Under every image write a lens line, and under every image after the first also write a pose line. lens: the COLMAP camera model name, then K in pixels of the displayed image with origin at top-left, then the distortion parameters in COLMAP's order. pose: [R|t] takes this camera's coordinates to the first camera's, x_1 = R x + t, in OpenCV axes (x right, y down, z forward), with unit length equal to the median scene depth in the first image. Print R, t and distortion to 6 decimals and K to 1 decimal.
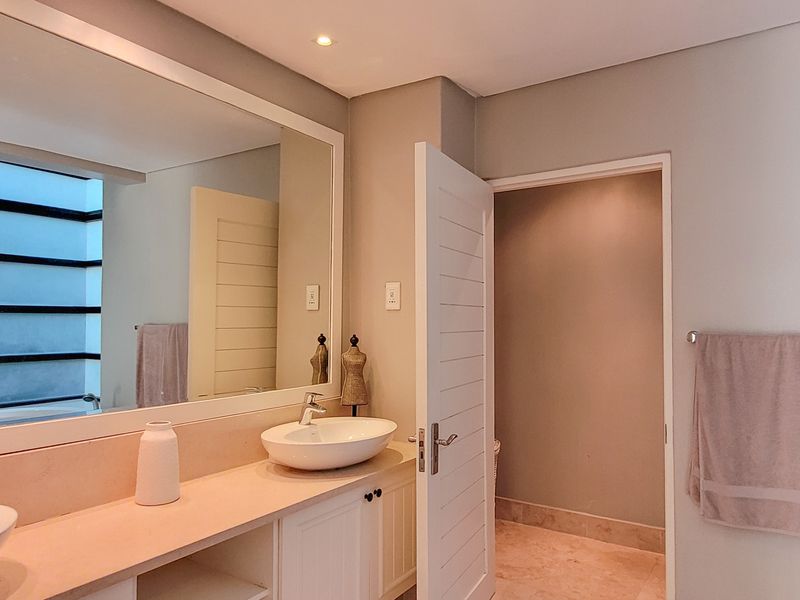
lens RADIAL K [[569.7, 0, 399.0], [0, 569.7, 314.6], [0, 0, 1]] dist [0.004789, 0.000457]
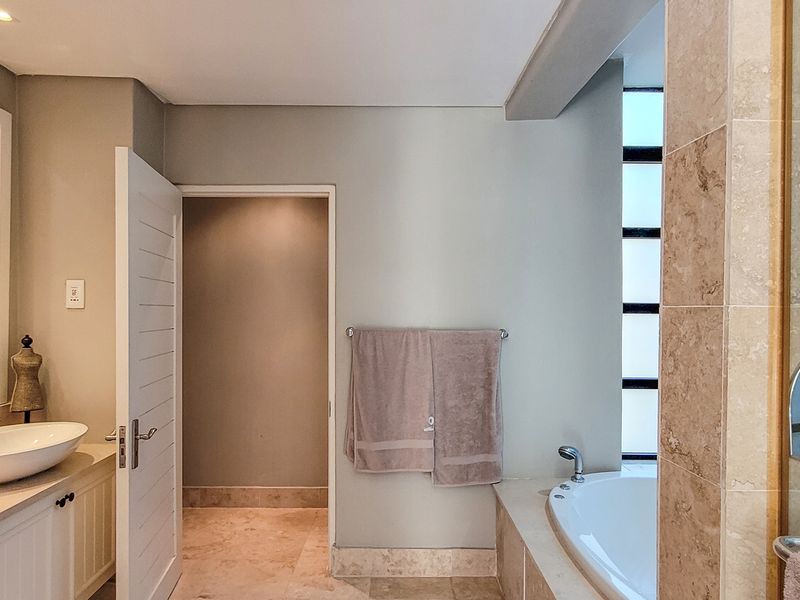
lens RADIAL K [[569.7, 0, 399.0], [0, 569.7, 314.6], [0, 0, 1]] dist [0.004789, 0.000457]
pose [[0.821519, -0.001245, 0.570179, -0.119810], [-0.010844, 0.999783, 0.017808, -0.022263], [-0.570077, -0.020813, 0.821327, -0.111597]]
